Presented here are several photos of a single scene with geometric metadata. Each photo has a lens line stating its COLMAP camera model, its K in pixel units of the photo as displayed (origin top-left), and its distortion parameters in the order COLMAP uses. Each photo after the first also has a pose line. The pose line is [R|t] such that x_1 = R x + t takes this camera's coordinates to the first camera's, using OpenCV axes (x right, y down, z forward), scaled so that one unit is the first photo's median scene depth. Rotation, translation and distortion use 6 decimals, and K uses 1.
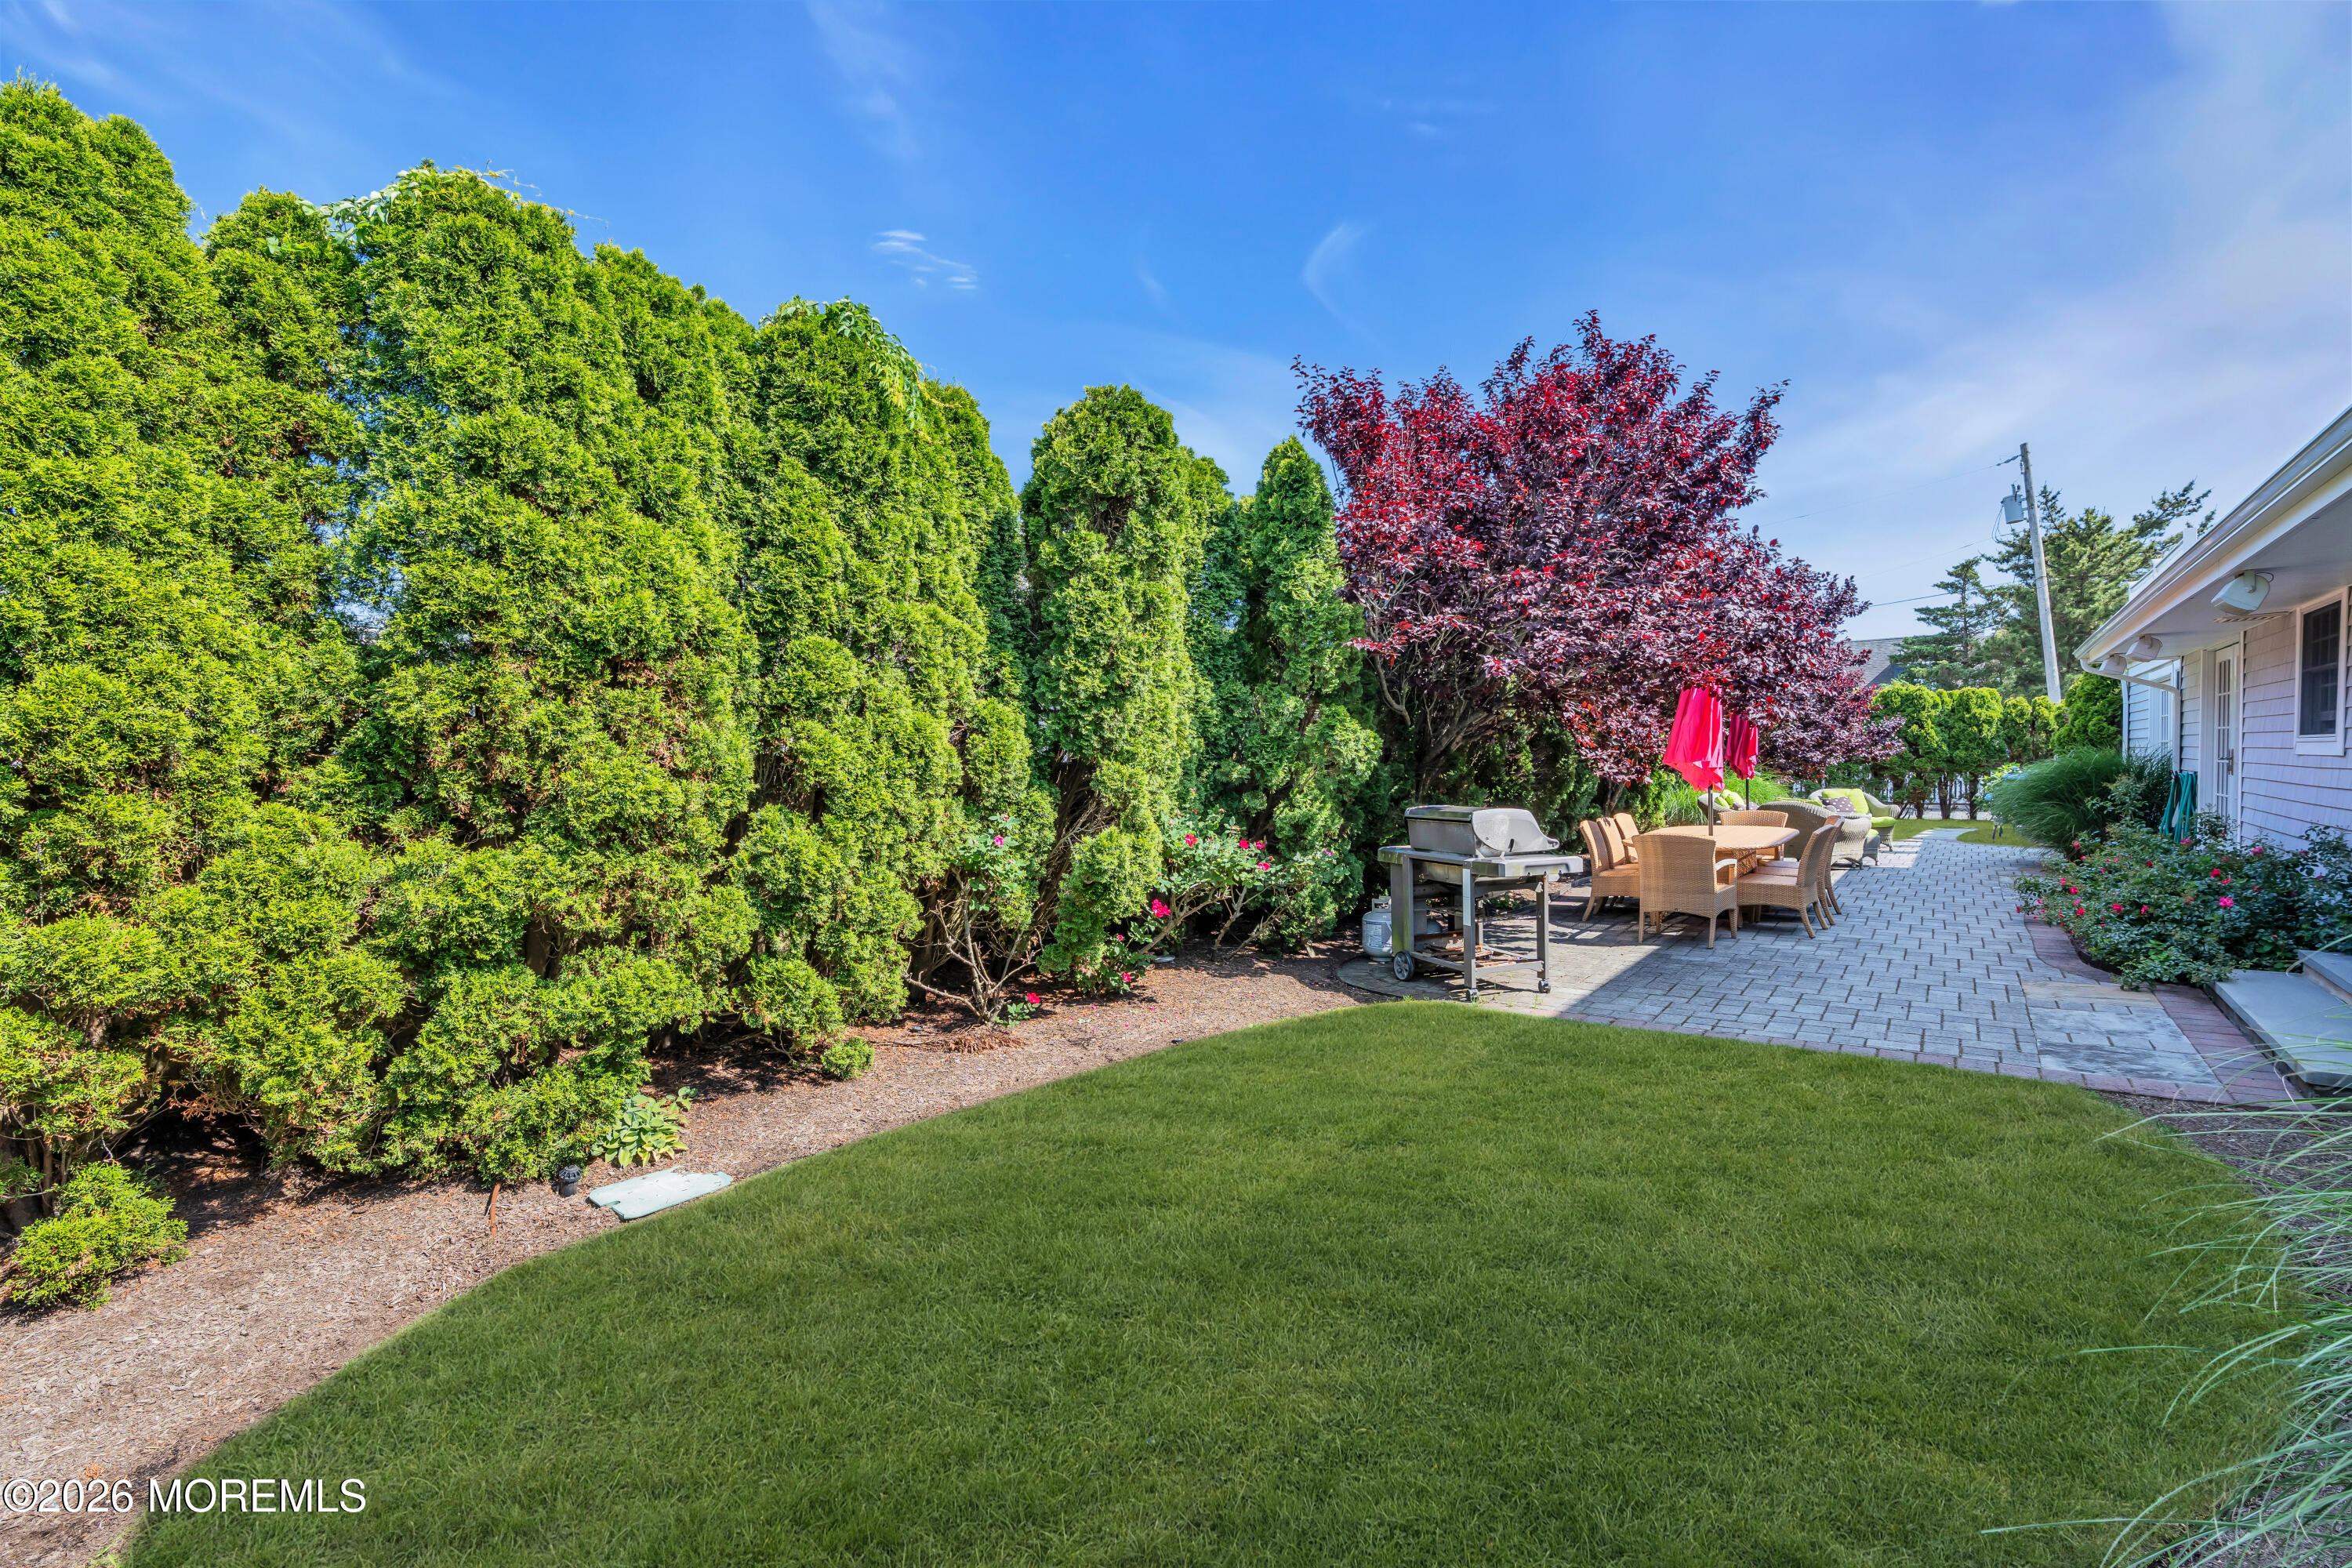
lens RADIAL K [[1041.0, 0, 1173.7], [0, 1041.0, 788.7], [0, 0, 1]] dist [-0.005431, -0.000962]
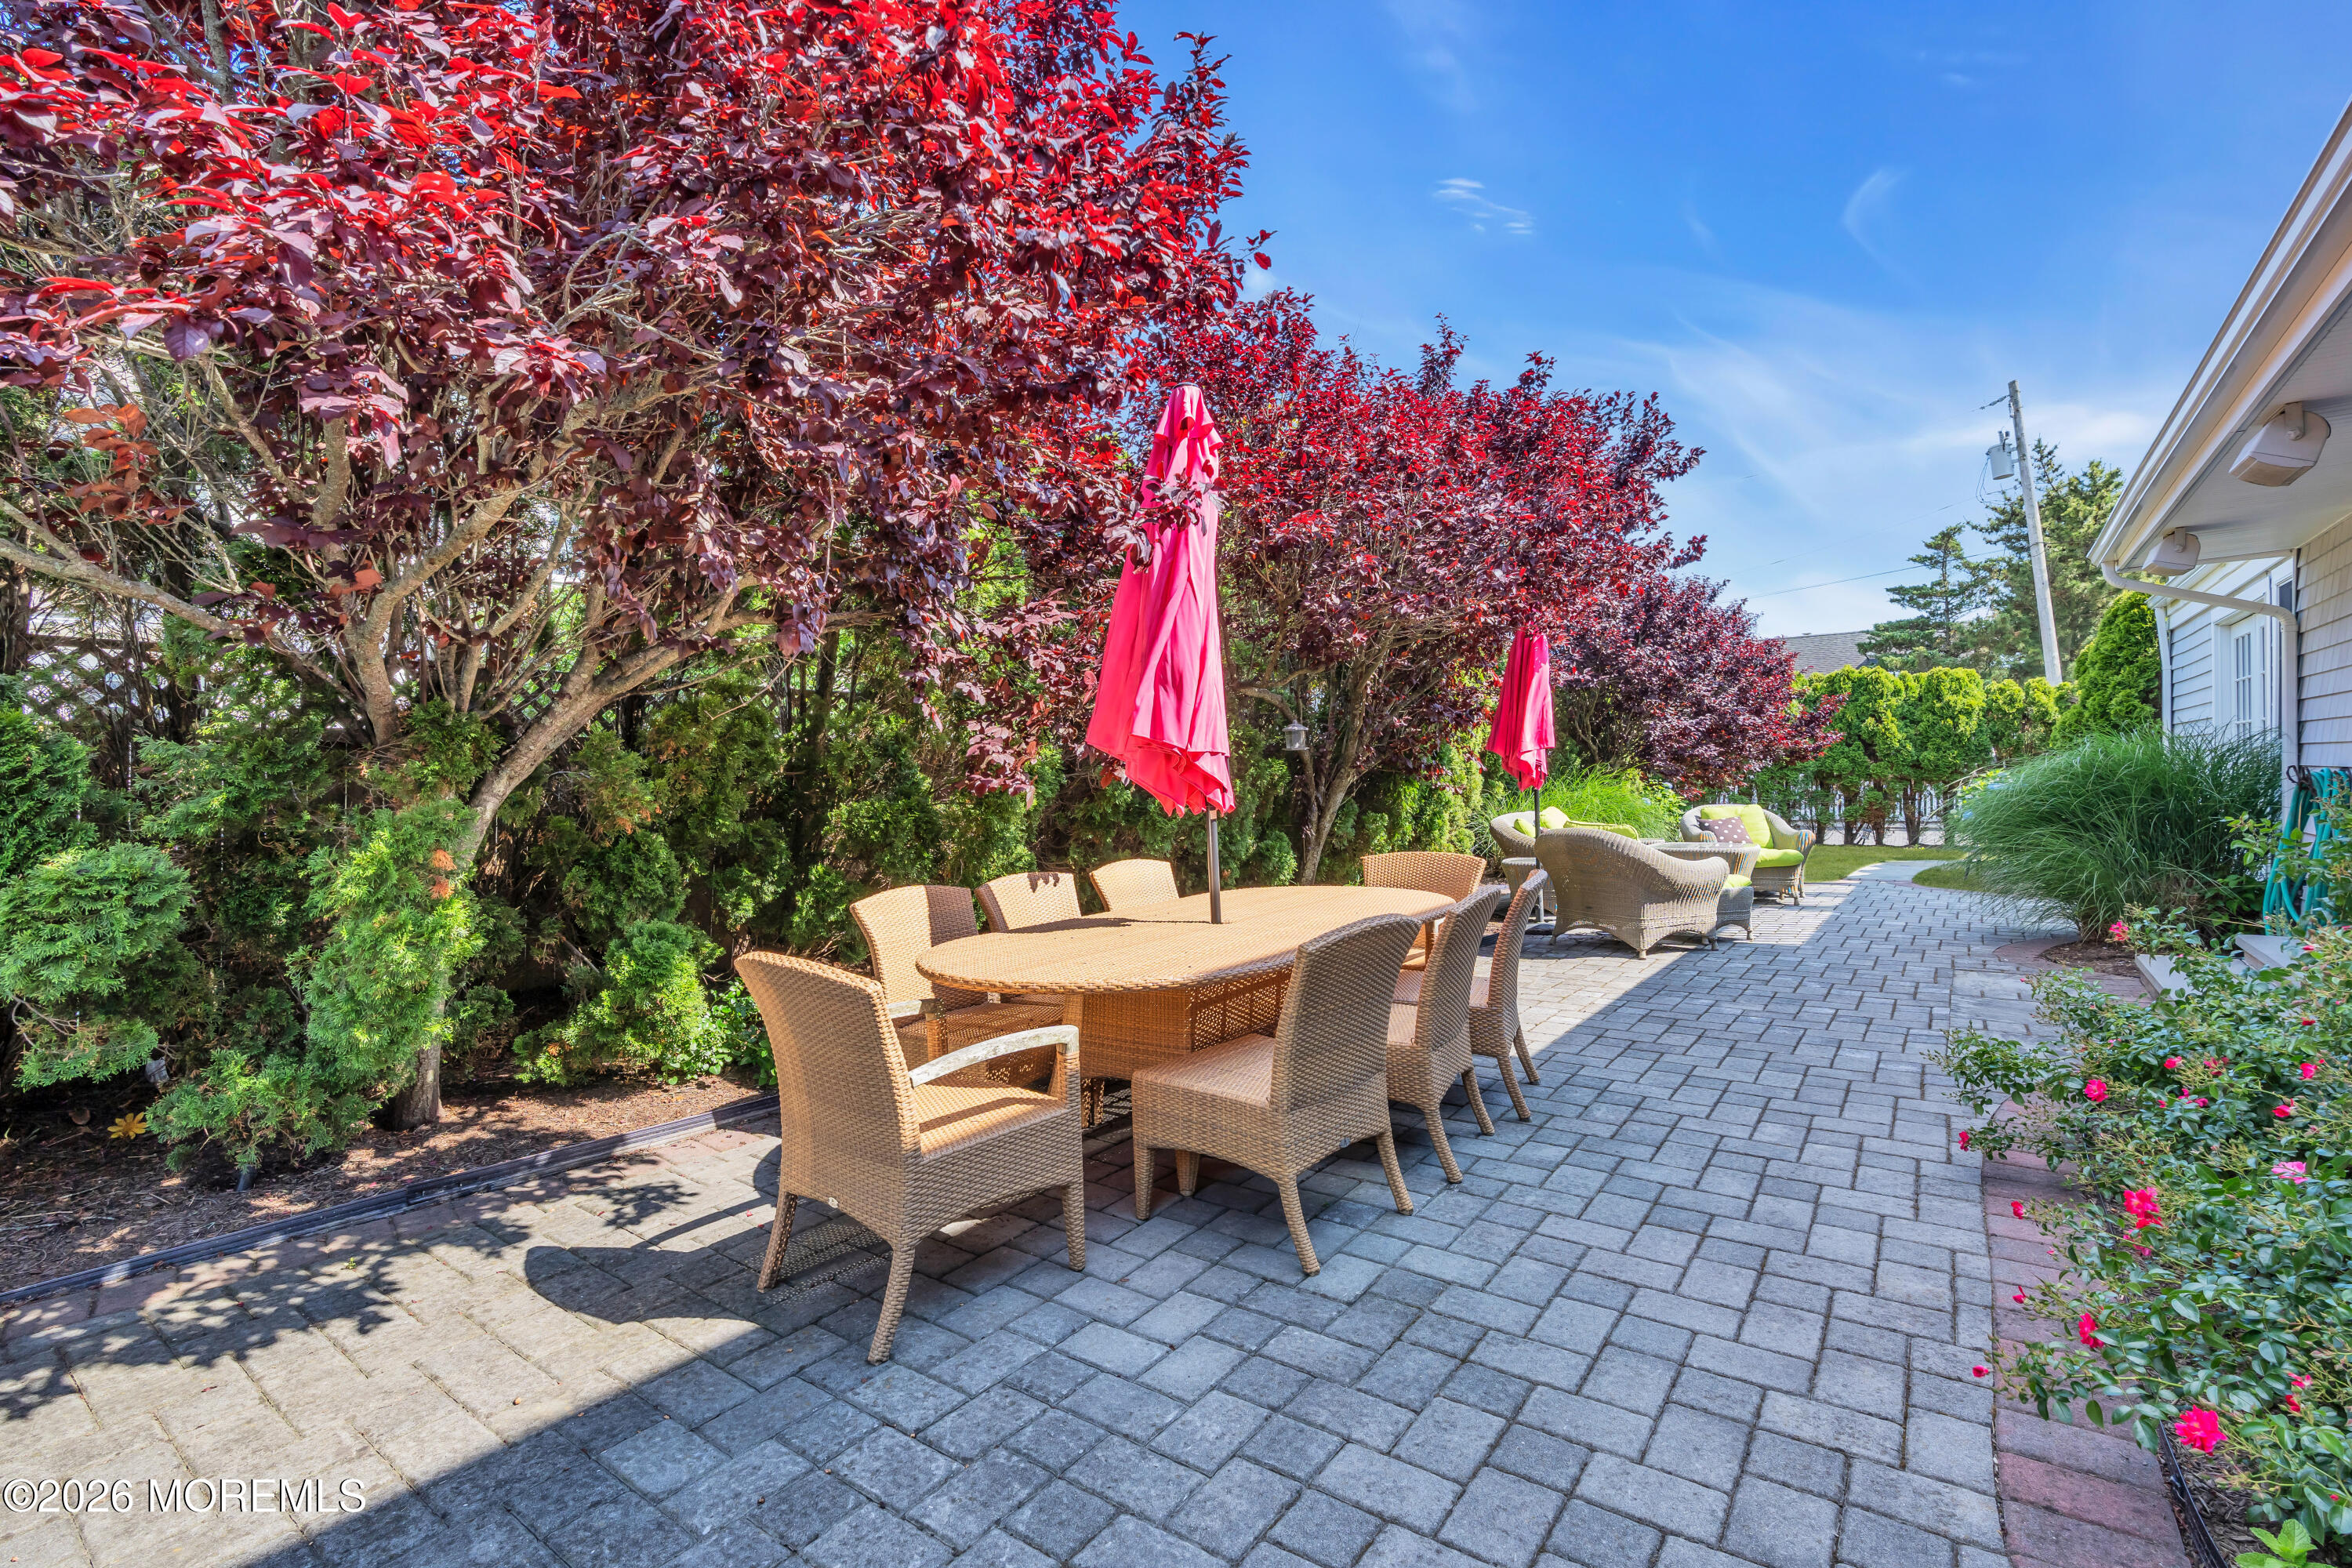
lens RADIAL K [[1041.0, 0, 1179.4], [0, 1041.0, 783.5], [0, 0, 1]] dist [-0.005431, -0.000962]
pose [[0.999997, -0.001666, 0.001559, 0.161444], [0.001698, 0.999791, -0.020355, 0.000057], [-0.001525, 0.020358, 0.999792, 0.190155]]
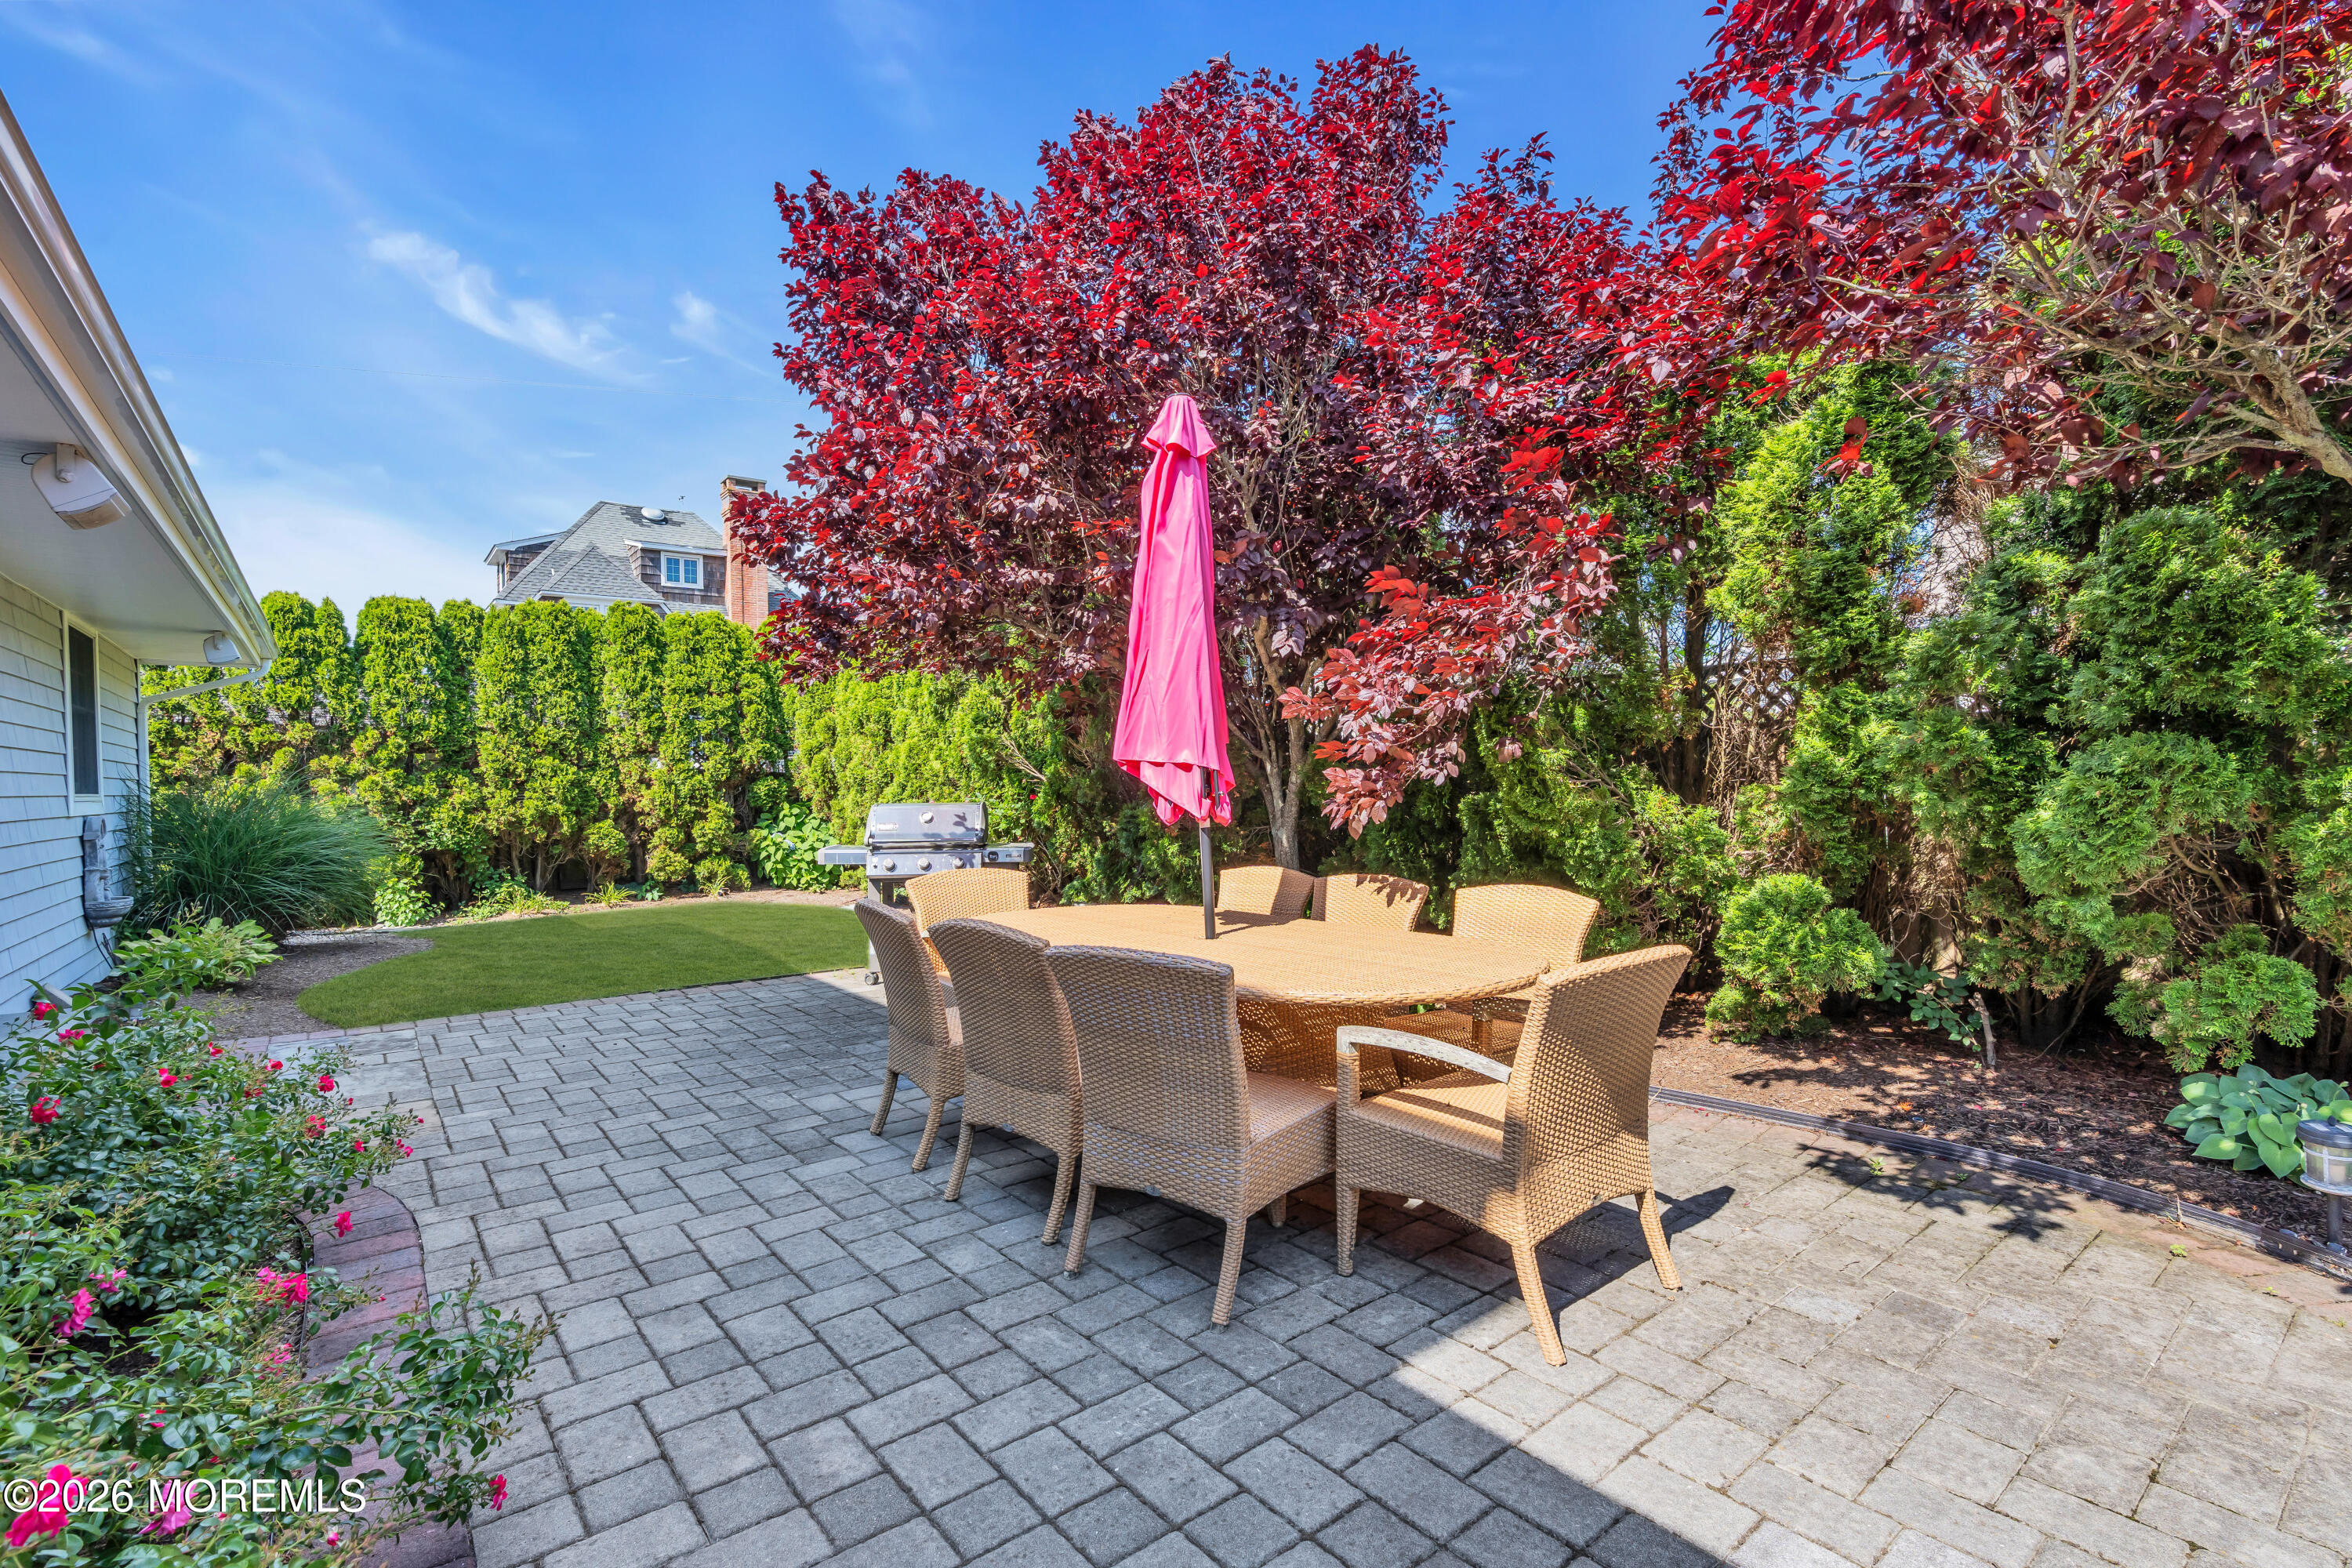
lens RADIAL K [[1041.0, 0, 1175.6], [0, 1041.0, 775.4], [0, 0, 1]] dist [-0.005431, -0.000962]
pose [[-0.249139, 0.007417, -0.968439, 0.371665], [-0.004726, 0.999949, 0.008874, -0.010073], [0.968456, 0.006787, -0.249091, 0.451078]]
